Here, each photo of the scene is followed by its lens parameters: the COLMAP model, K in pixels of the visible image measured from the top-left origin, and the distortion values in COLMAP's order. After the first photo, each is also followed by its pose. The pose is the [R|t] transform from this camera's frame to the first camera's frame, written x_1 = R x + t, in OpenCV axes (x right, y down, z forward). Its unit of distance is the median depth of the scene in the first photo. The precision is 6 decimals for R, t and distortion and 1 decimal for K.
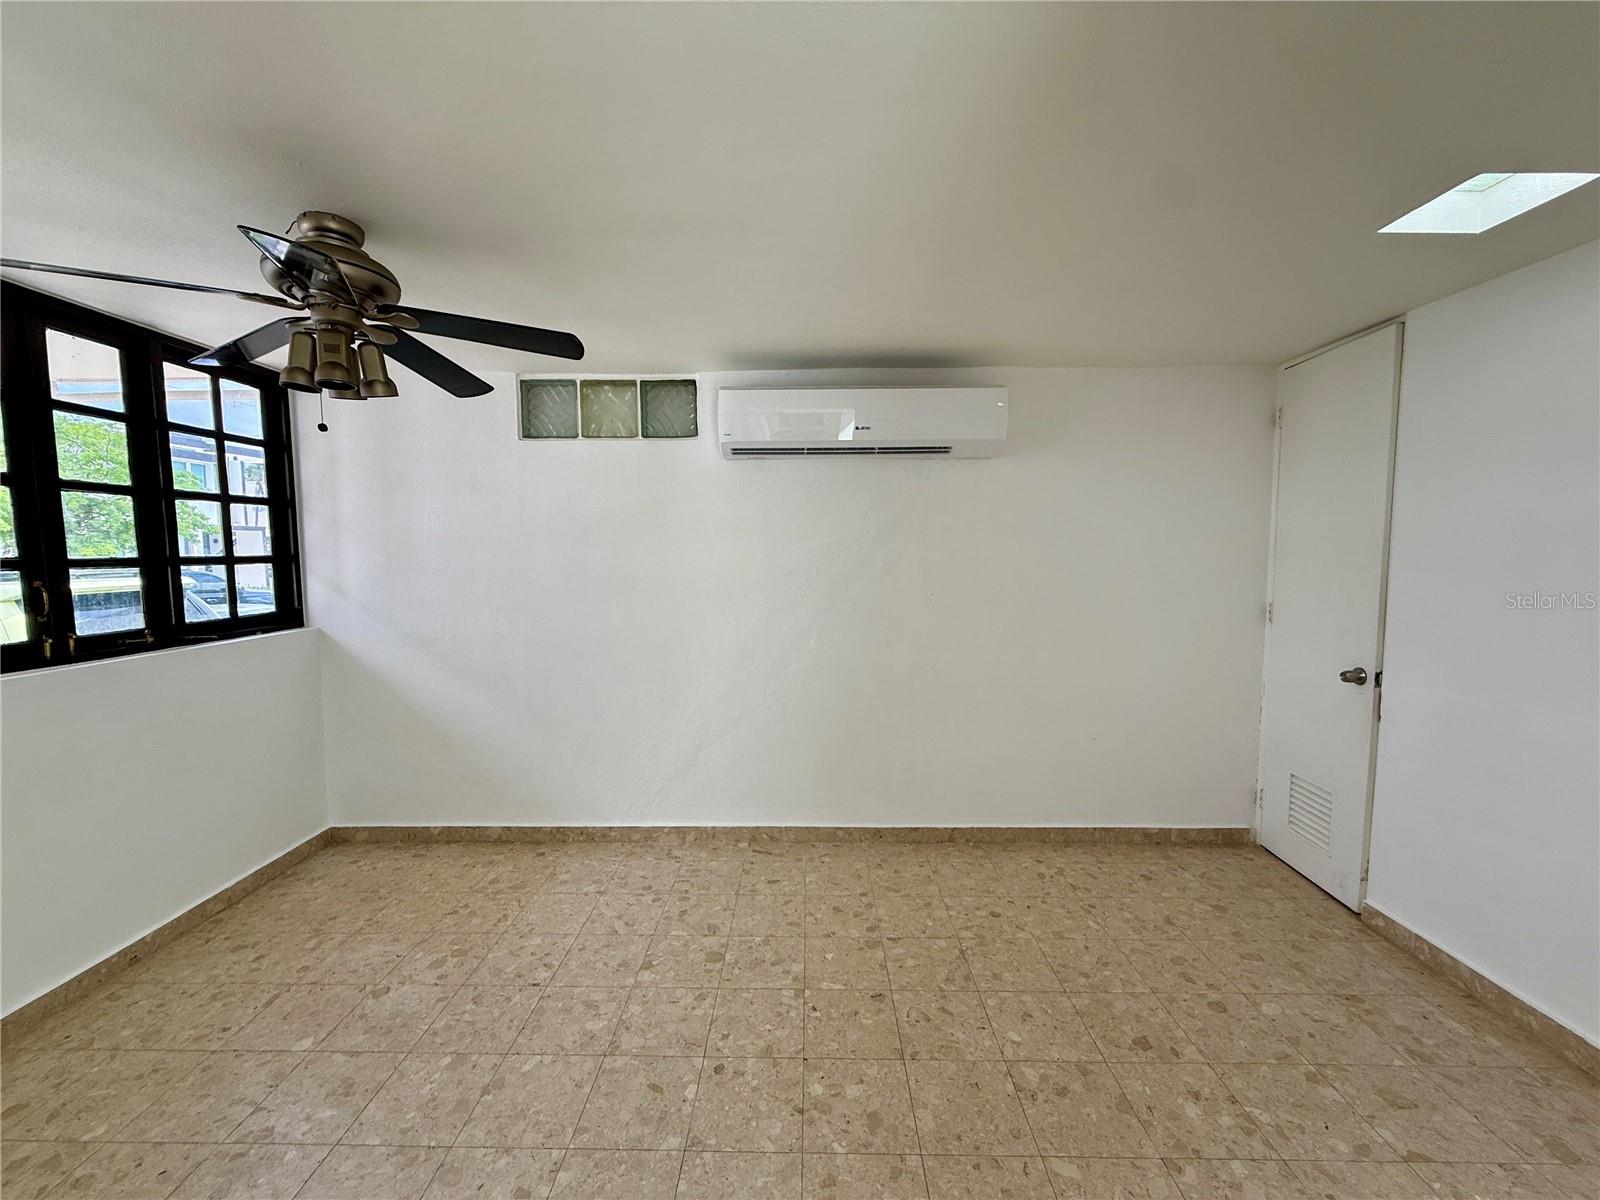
lens RADIAL K [[637.1, 0, 793.9], [0, 637.1, 603.7], [0, 0, 1]] dist [-0.001753, 0.000517]
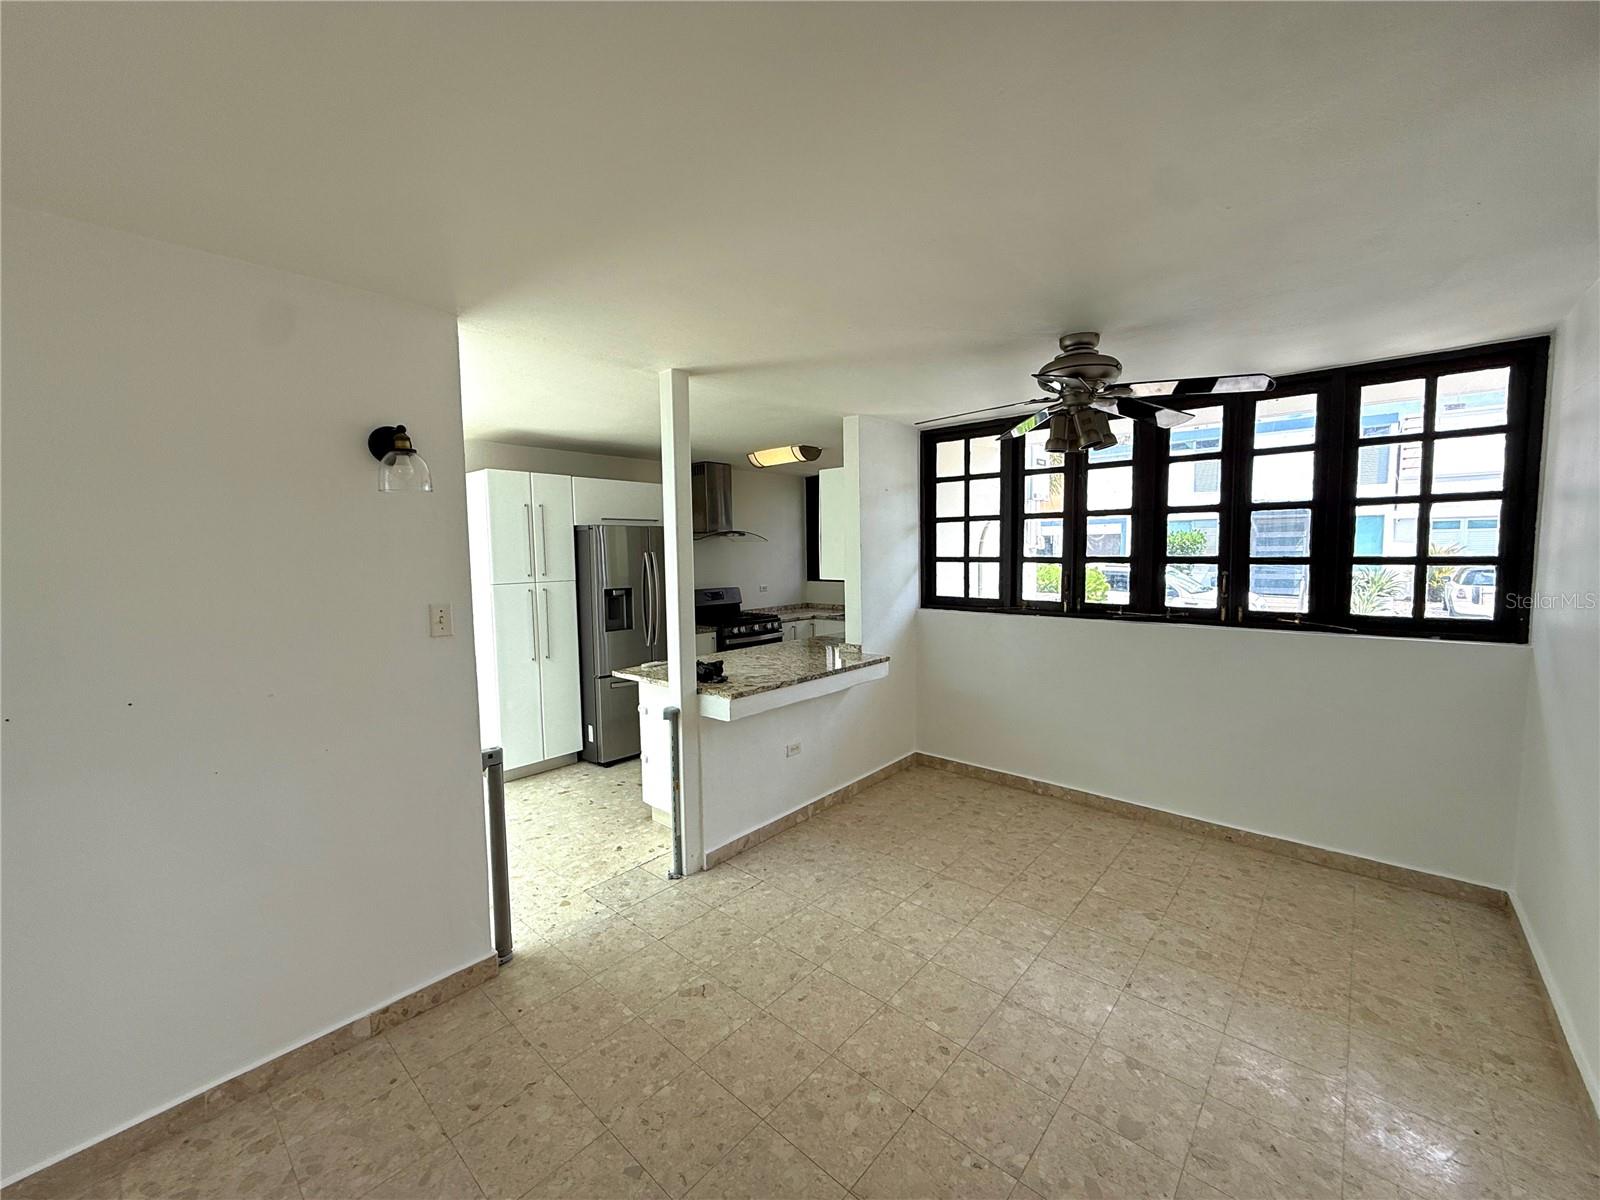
lens RADIAL K [[637.1, 0, 794.7], [0, 637.1, 594.8], [0, 0, 1]] dist [-0.001753, 0.000517]
pose [[-0.656315, 0.068014, -0.751415, 0.707246], [-0.047522, 0.990225, 0.131137, -0.135851], [0.752989, 0.121776, -0.646667, 1.250147]]
